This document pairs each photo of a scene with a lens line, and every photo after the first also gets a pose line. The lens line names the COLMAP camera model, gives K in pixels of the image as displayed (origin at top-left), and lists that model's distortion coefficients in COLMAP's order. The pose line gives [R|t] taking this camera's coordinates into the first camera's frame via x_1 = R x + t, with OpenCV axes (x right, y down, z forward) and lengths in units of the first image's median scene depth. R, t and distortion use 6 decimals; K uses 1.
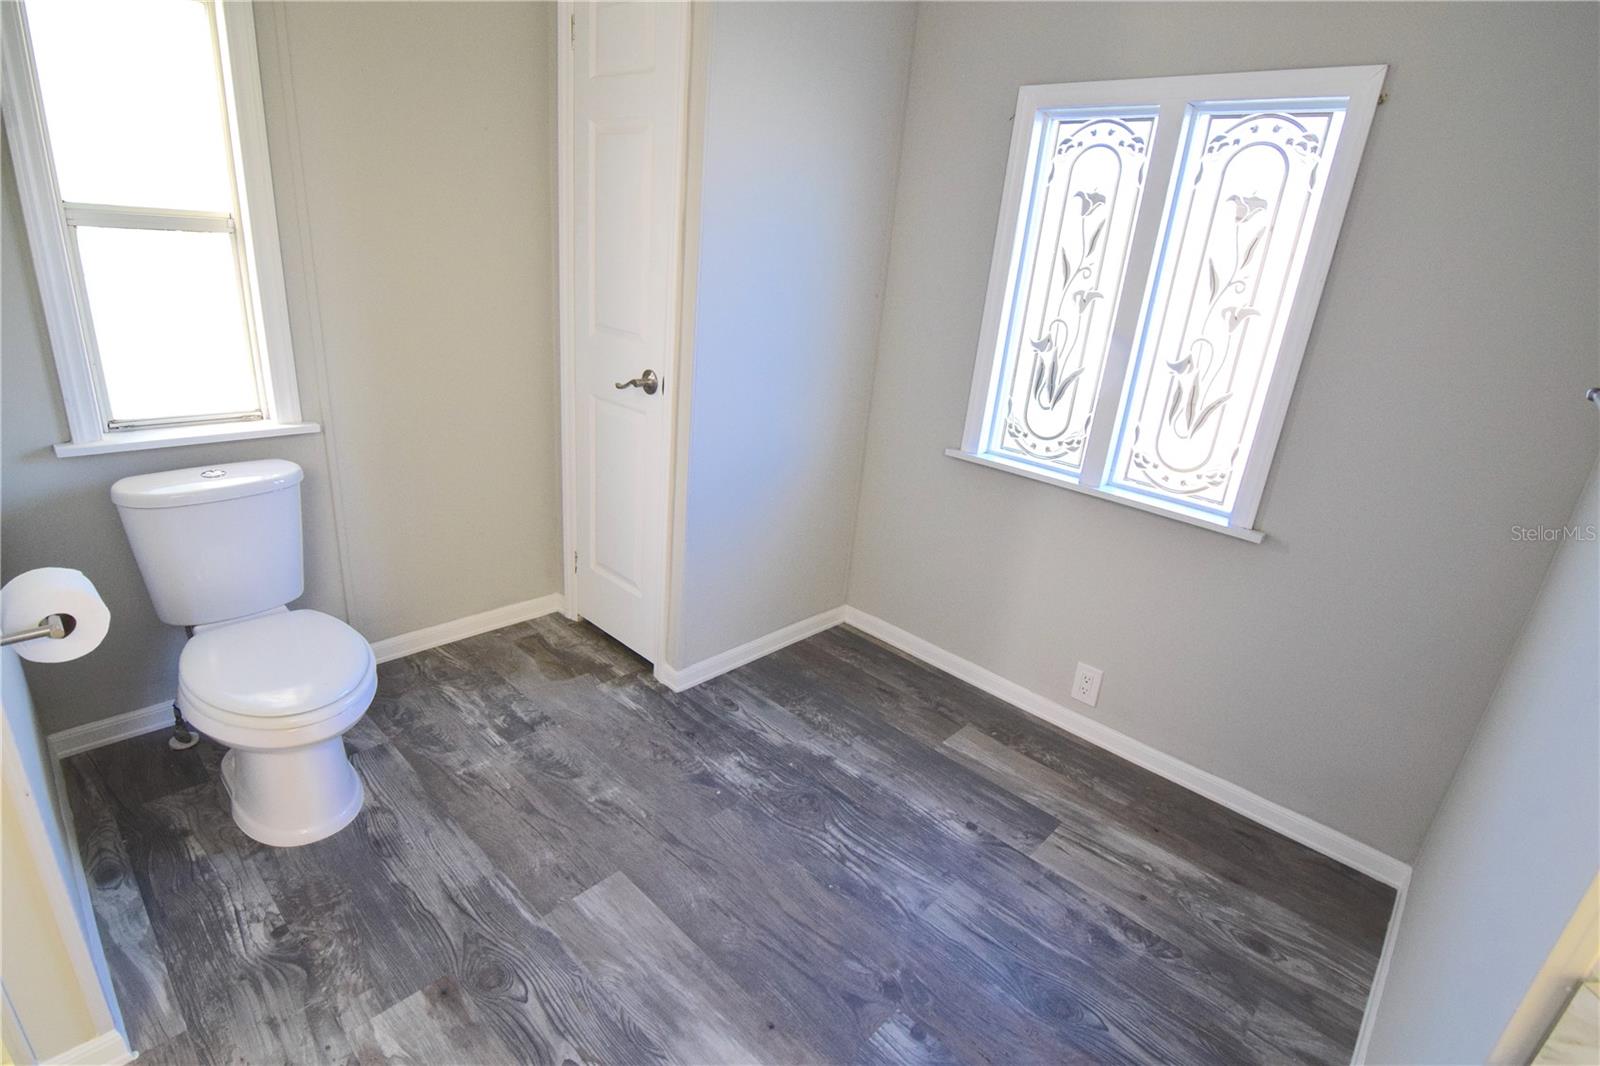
lens RADIAL K [[776.5, 0, 789.5], [0, 776.5, 528.3], [0, 0, 1]] dist [-0.002610, -0.013414]
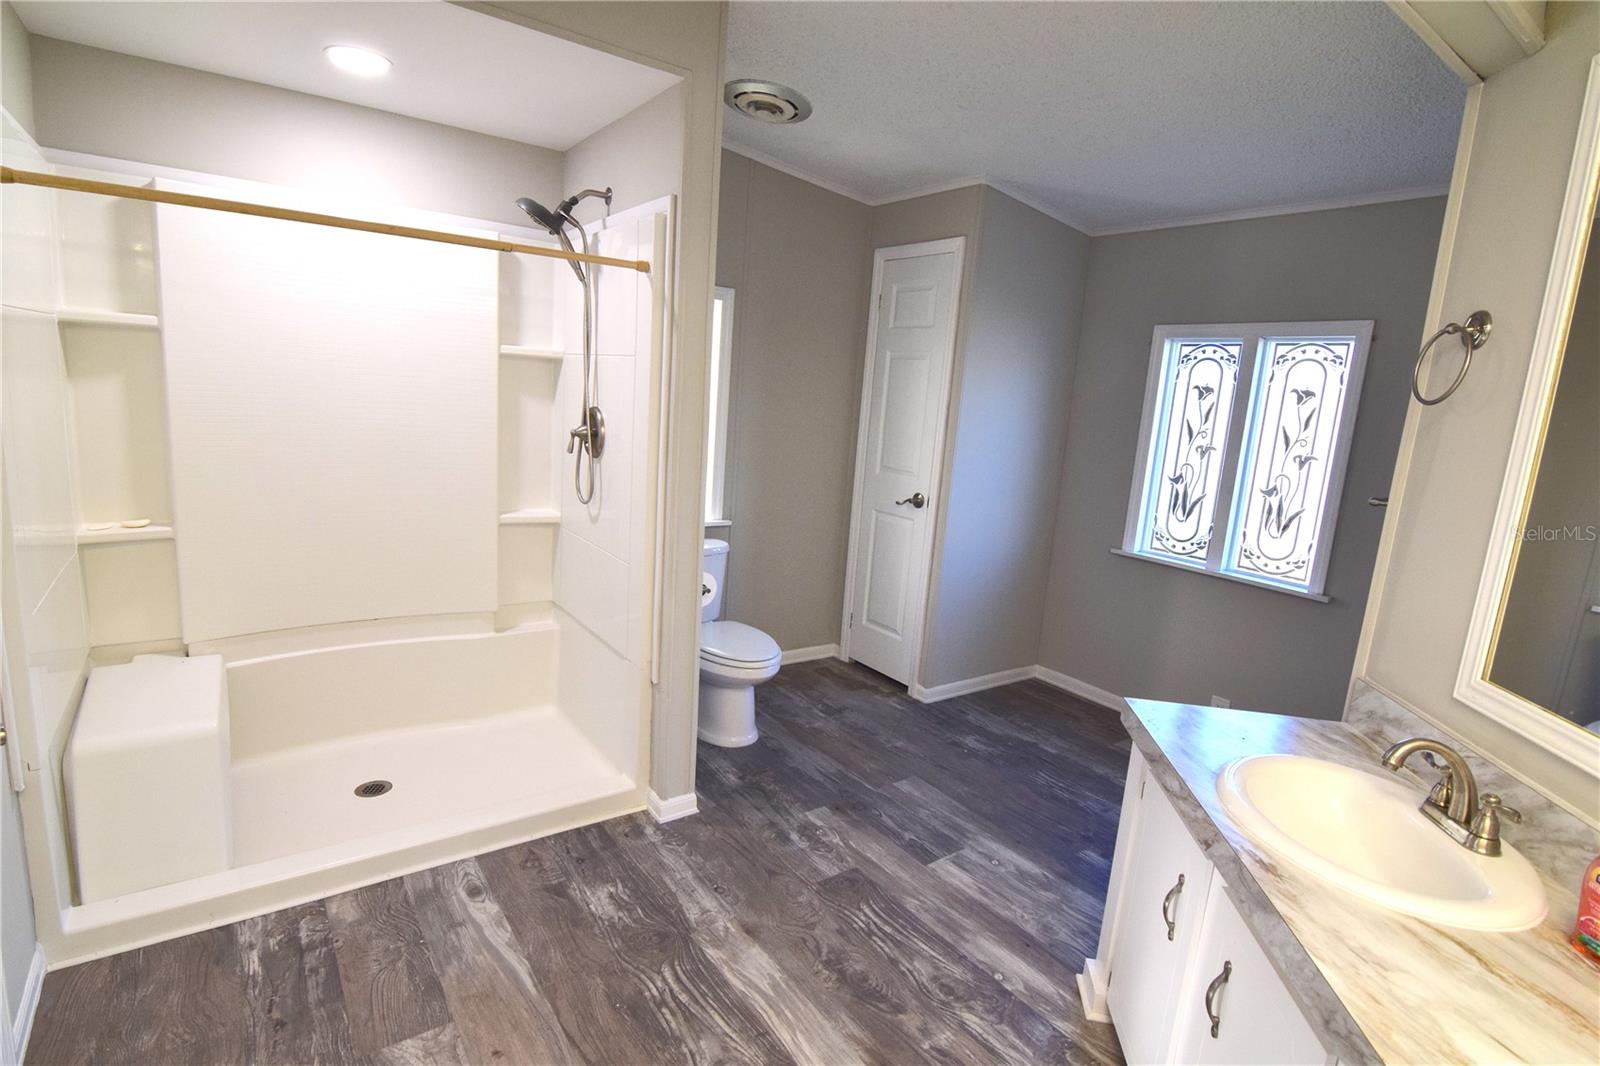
lens RADIAL K [[776.5, 0, 789.5], [0, 776.5, 528.3], [0, 0, 1]] dist [-0.002610, -0.013414]
pose [[0.982235, 0.016274, -0.186948, -0.144472], [-0.050839, 0.982053, -0.181622, 0.184909], [0.180638, 0.187900, 0.965434, -0.632481]]
